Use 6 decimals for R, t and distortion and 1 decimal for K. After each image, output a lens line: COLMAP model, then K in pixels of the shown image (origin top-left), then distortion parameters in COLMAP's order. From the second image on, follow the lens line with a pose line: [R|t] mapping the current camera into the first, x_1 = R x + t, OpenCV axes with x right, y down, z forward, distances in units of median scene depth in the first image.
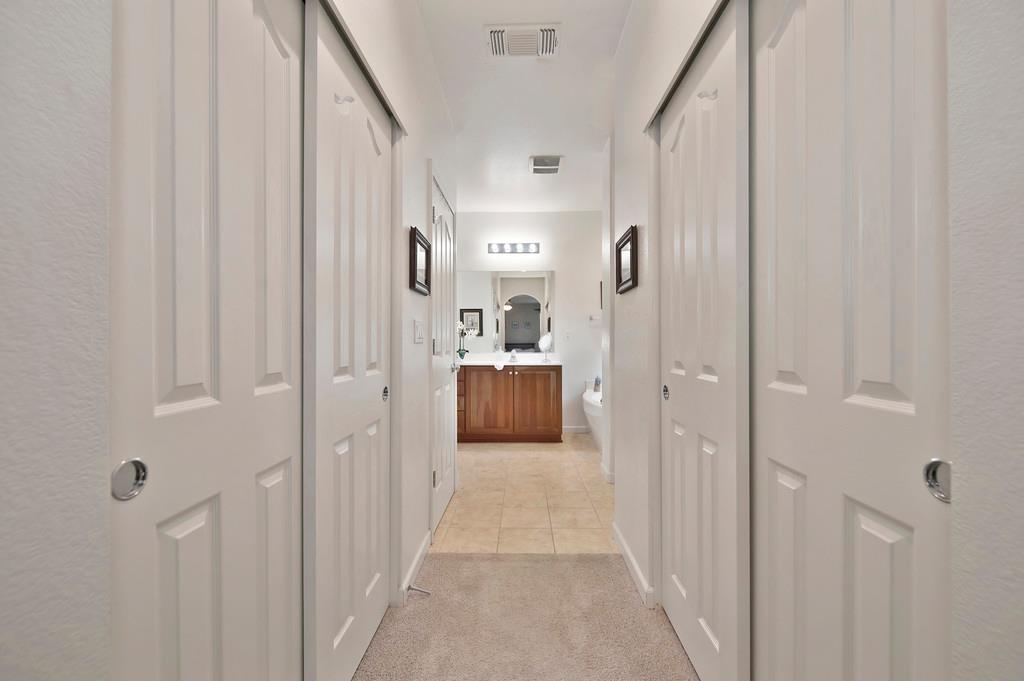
lens RADIAL K [[414.6, 0, 511.5], [0, 414.6, 344.4], [0, 0, 1]] dist [-0.001008, -0.000027]
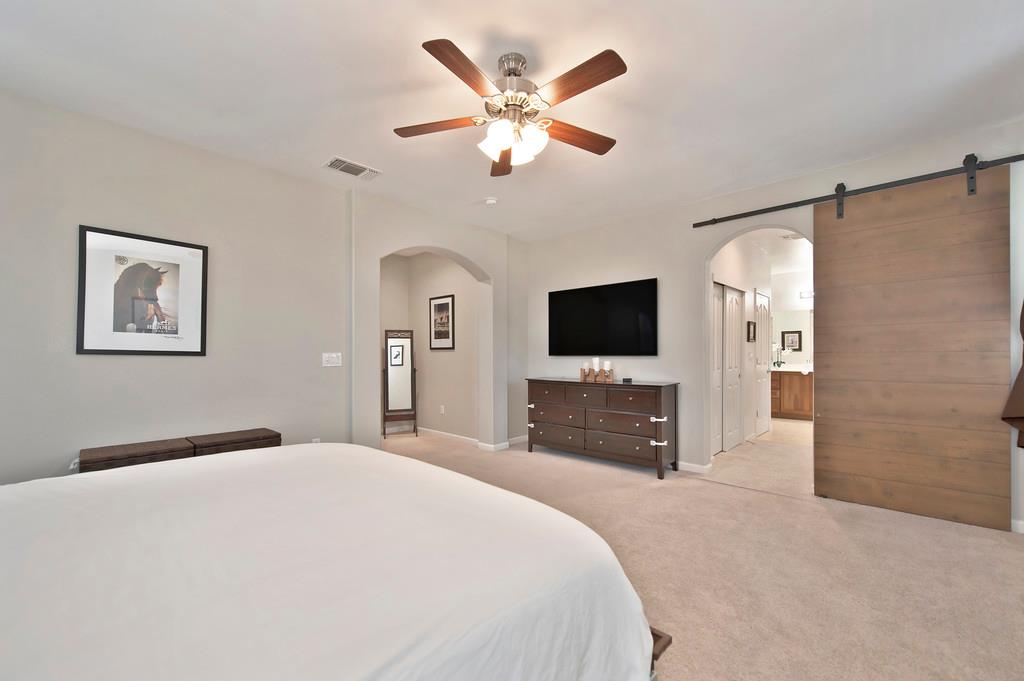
lens RADIAL K [[414.6, 0, 511.9], [0, 414.6, 350.2], [0, 0, 1]] dist [-0.001008, -0.000027]
pose [[0.744449, 0.001460, -0.667677, 0.198800], [-0.003411, 0.999993, -0.001617, -0.027331], [0.667670, 0.003482, 0.744449, -0.967595]]
